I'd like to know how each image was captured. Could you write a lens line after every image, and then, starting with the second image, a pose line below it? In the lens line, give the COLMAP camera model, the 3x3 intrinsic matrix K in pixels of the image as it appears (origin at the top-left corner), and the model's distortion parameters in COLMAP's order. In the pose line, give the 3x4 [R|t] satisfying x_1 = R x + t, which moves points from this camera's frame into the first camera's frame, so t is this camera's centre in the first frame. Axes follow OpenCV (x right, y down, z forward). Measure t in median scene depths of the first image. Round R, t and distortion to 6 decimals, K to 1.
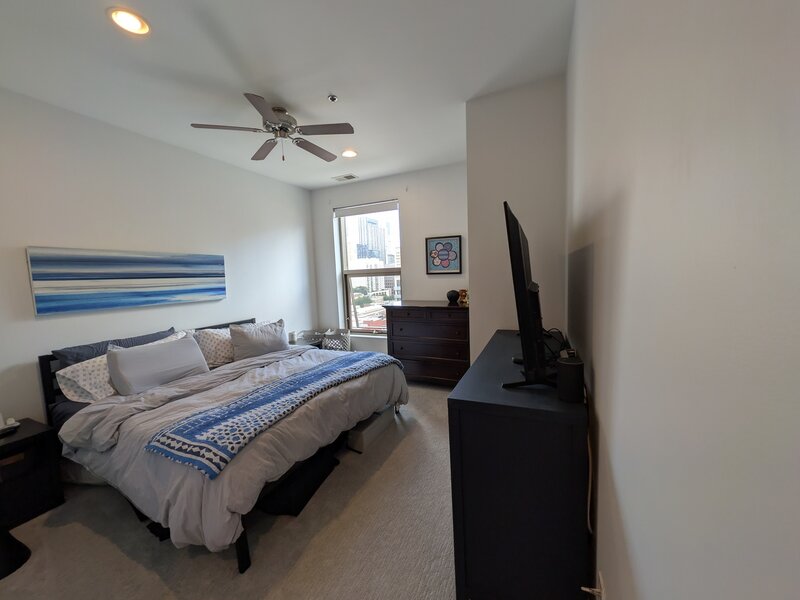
lens RADIAL K [[302.4, 0, 400.0], [0, 302.4, 300.0], [0, 0, 1]] dist [-0.000501, 0.000014]
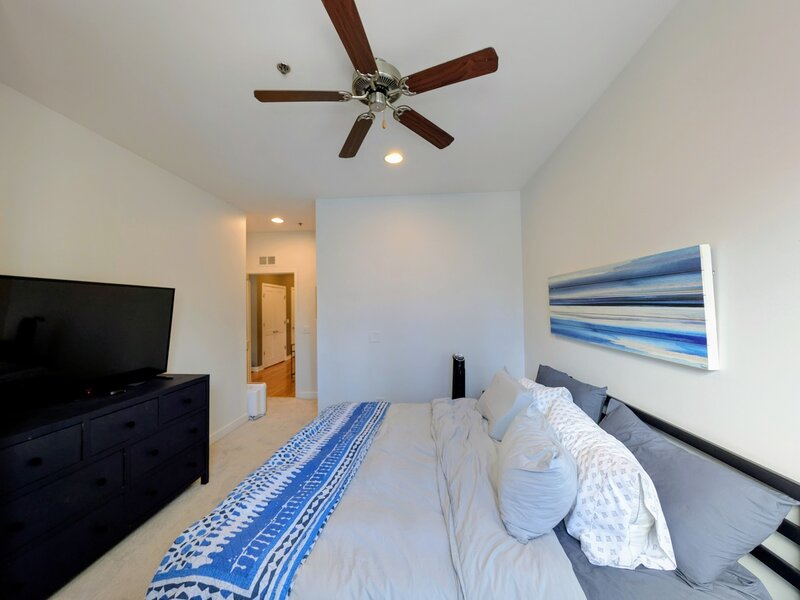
lens RADIAL K [[302.4, 0, 400.0], [0, 302.4, 300.0], [0, 0, 1]] dist [-0.000501, 0.000014]
pose [[-0.933370, 0.036463, -0.357059, -0.152108], [0.011687, 0.997386, 0.071303, -0.127848], [0.358726, 0.062380, -0.931356, 1.364934]]
